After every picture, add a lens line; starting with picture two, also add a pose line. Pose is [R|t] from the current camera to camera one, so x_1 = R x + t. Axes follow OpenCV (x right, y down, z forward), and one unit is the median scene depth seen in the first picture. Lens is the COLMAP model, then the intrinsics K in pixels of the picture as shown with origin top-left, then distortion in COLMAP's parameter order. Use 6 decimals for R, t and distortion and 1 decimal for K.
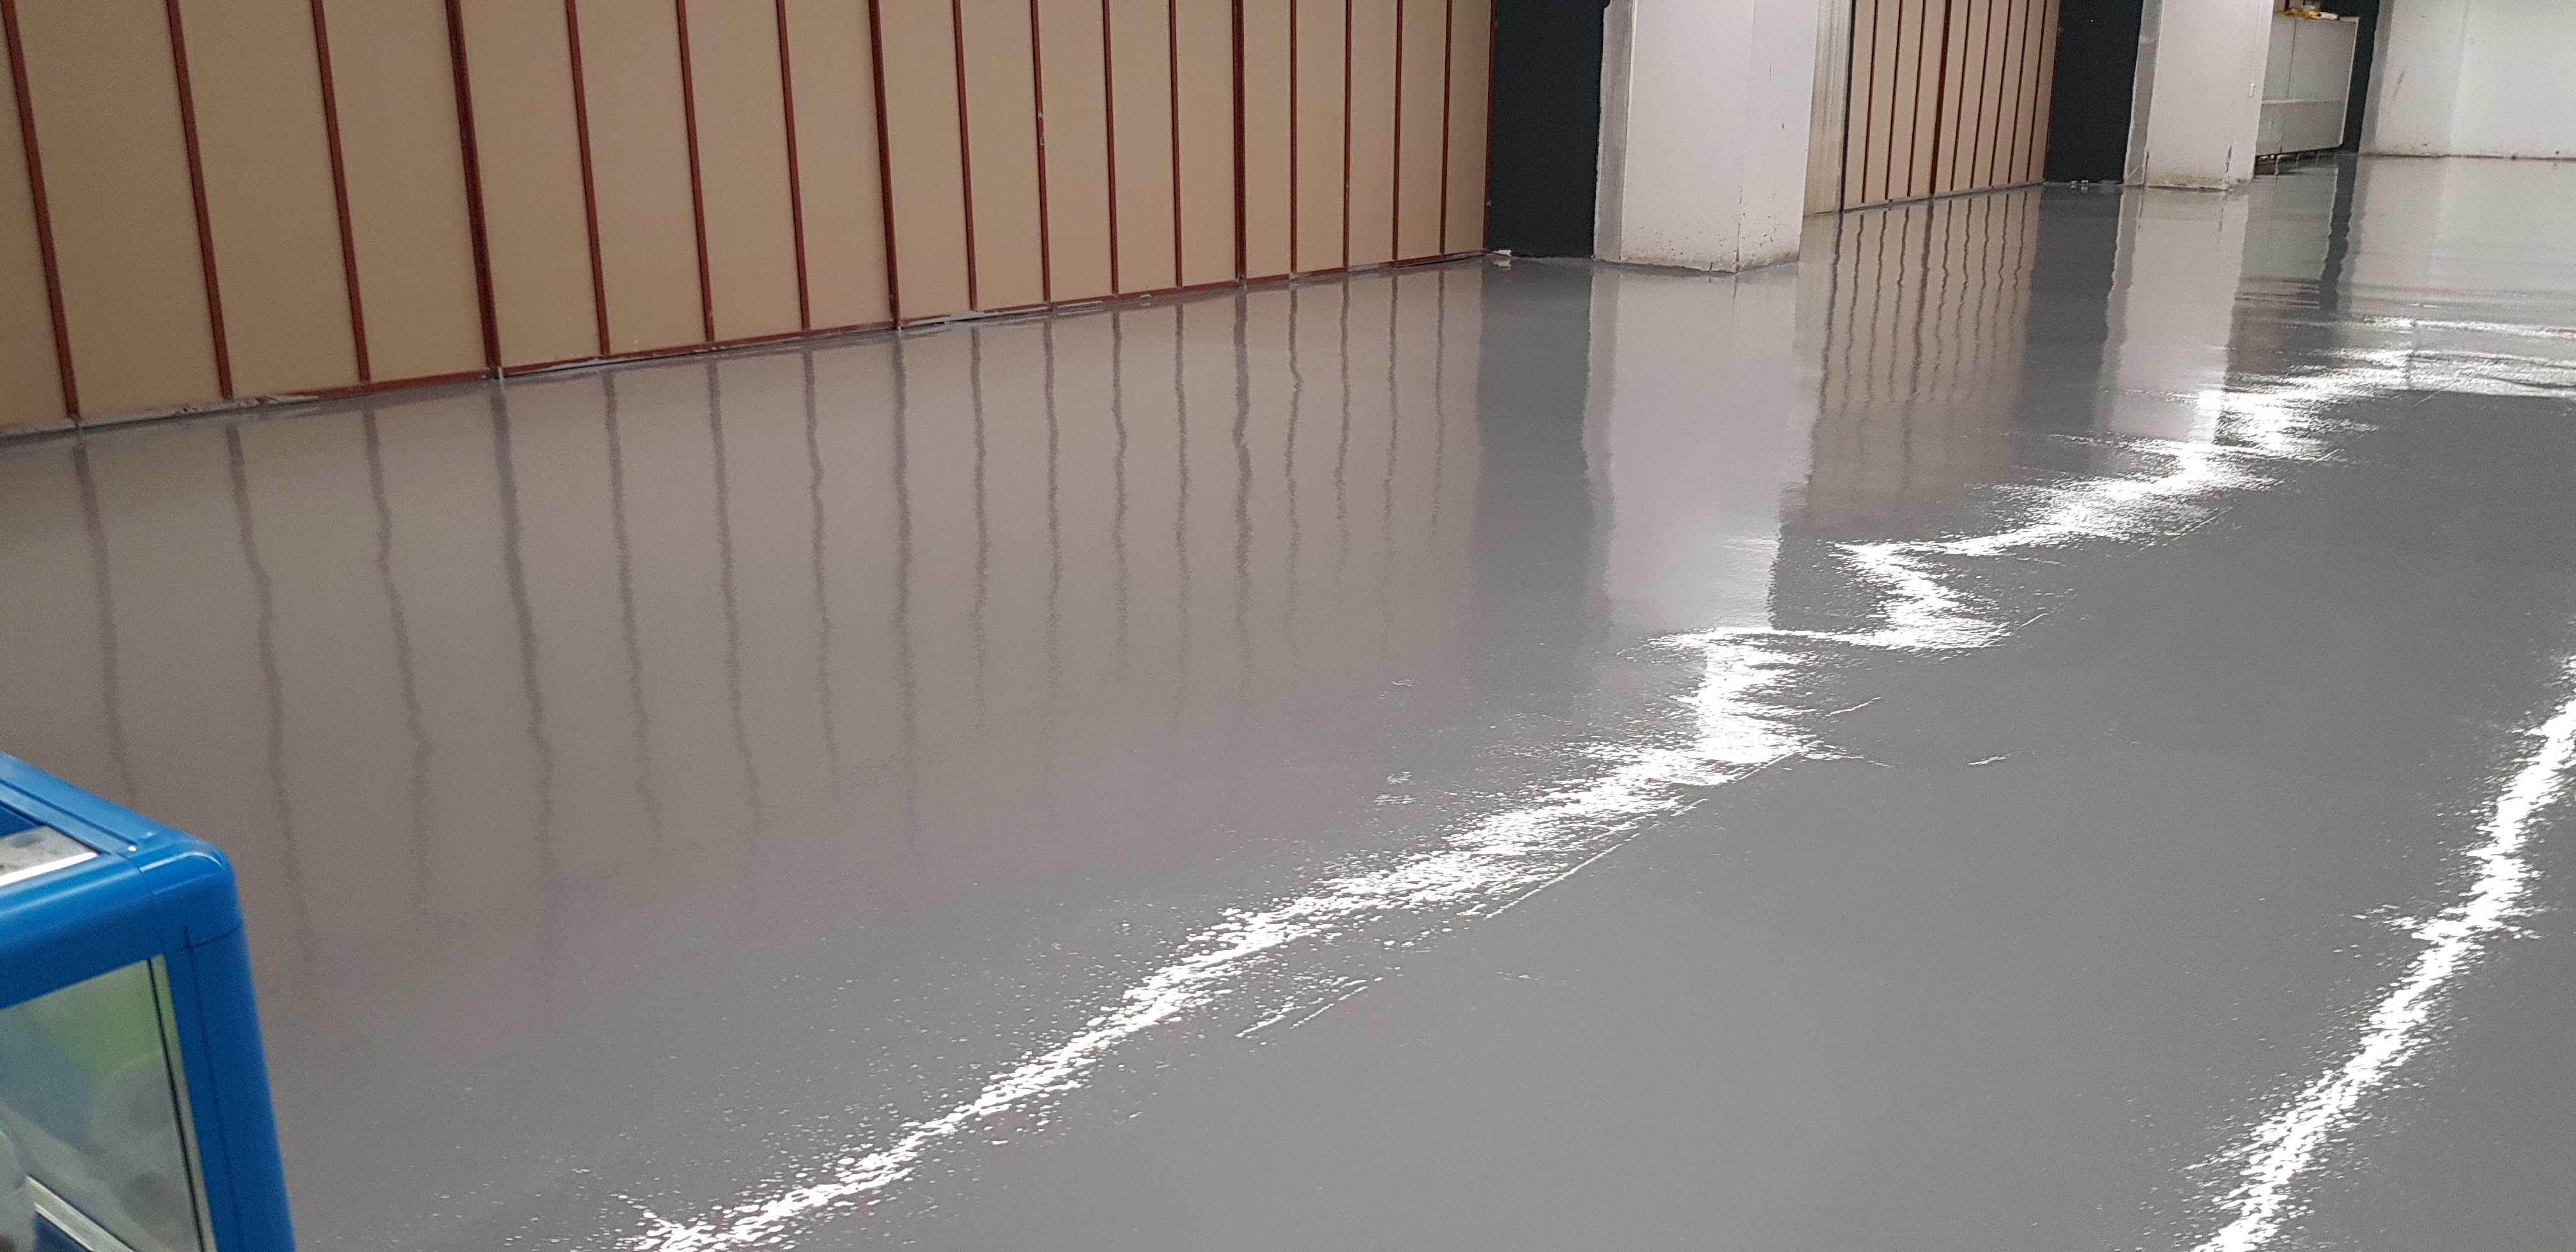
lens RADIAL K [[1975.7, 0, 1293.7], [0, 1975.7, 592.5], [0, 0, 1]] dist [0.077733, -0.129614]
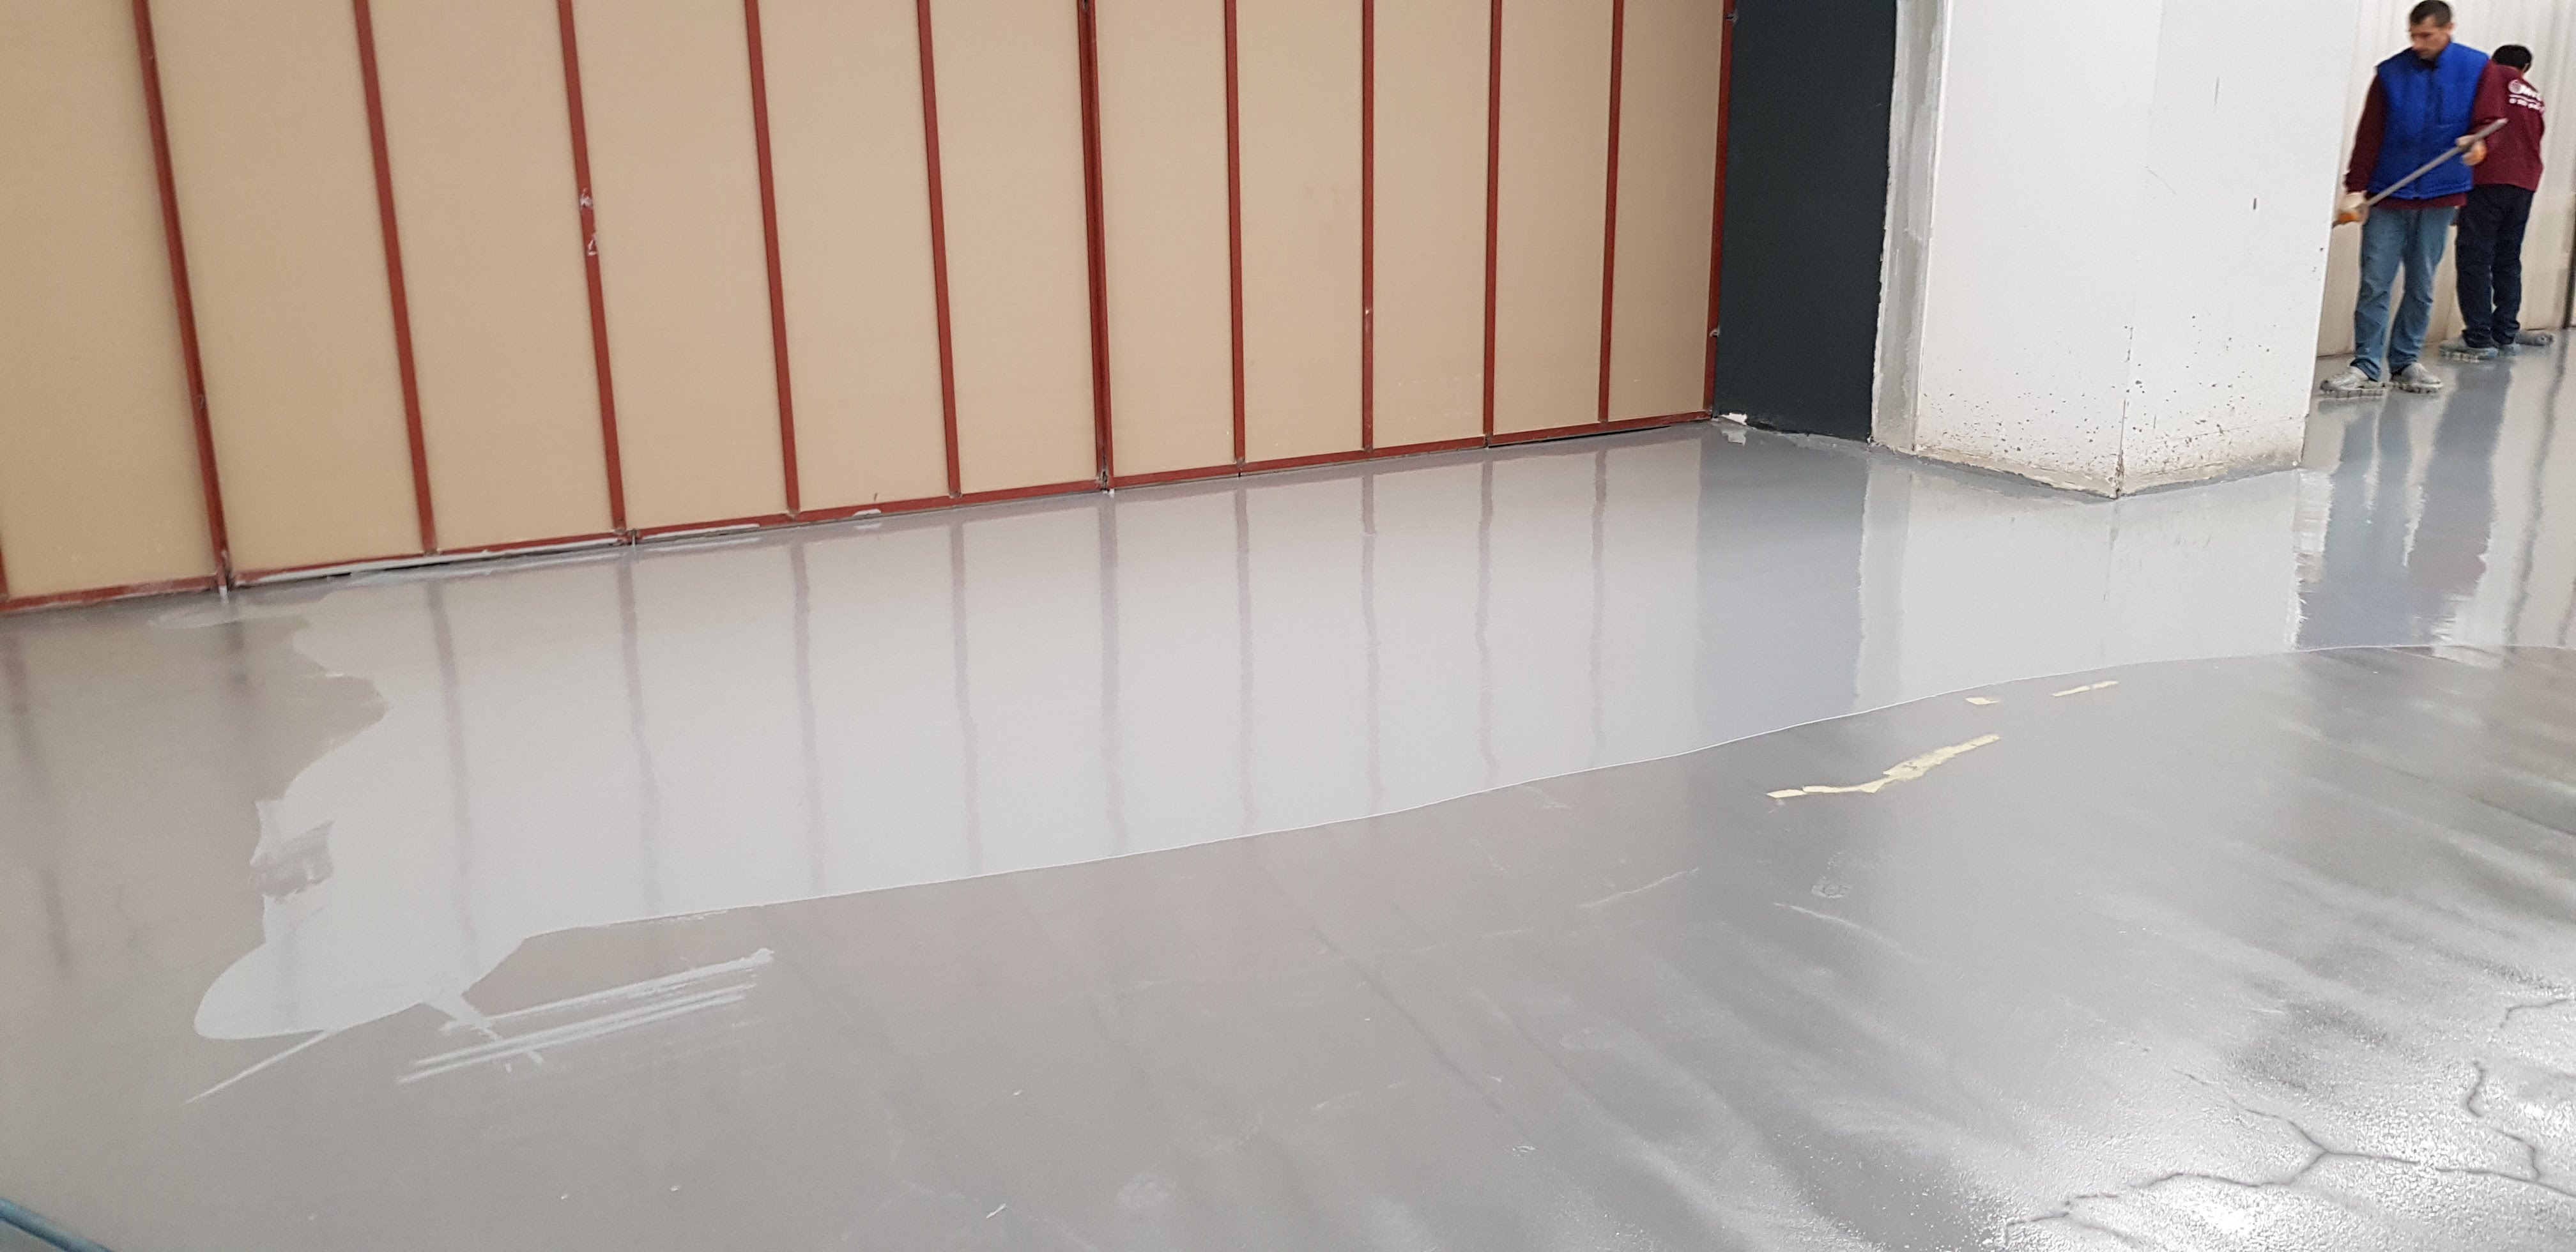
lens RADIAL K [[1975.7, 0, 1244.7], [0, 1975.7, 636.7], [0, 0, 1]] dist [0.077733, -0.129614]
pose [[0.917757, 0.083633, -0.388237, 0.213946], [-0.080903, 0.996447, 0.023404, -0.117030], [0.388815, 0.009930, 0.921262, 0.442740]]
